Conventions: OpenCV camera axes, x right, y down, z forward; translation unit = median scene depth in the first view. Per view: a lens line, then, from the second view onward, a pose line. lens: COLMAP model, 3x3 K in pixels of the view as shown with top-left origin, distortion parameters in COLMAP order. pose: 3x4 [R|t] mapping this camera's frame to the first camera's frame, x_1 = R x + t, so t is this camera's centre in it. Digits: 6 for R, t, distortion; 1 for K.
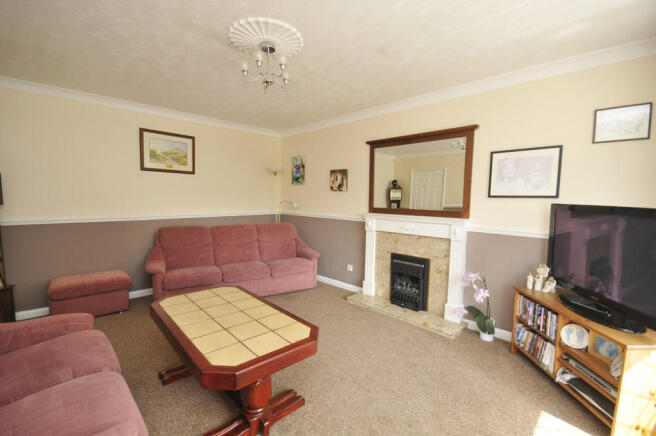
lens RADIAL K [[286.6, 0, 329.4], [0, 286.6, 221.1], [0, 0, 1]] dist [-0.000032, -0.001119]
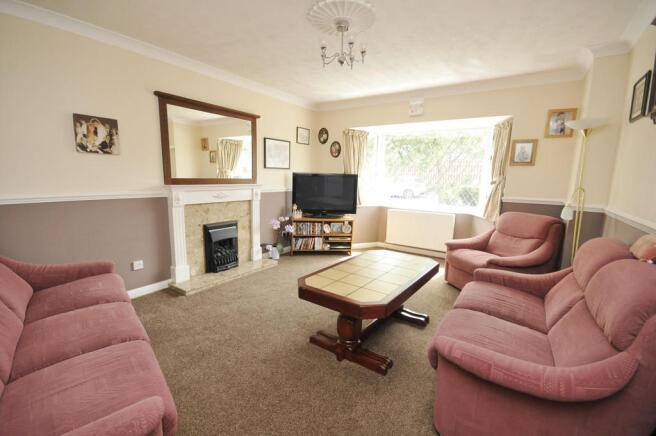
lens RADIAL K [[286.6, 0, 329.4], [0, 286.6, 221.1], [0, 0, 1]] dist [-0.000032, -0.001119]
pose [[-0.175203, -0.170032, 0.969739, -0.795303], [0.062419, 0.981074, 0.183296, -0.051818], [-0.982552, 0.092644, -0.161274, 0.745501]]
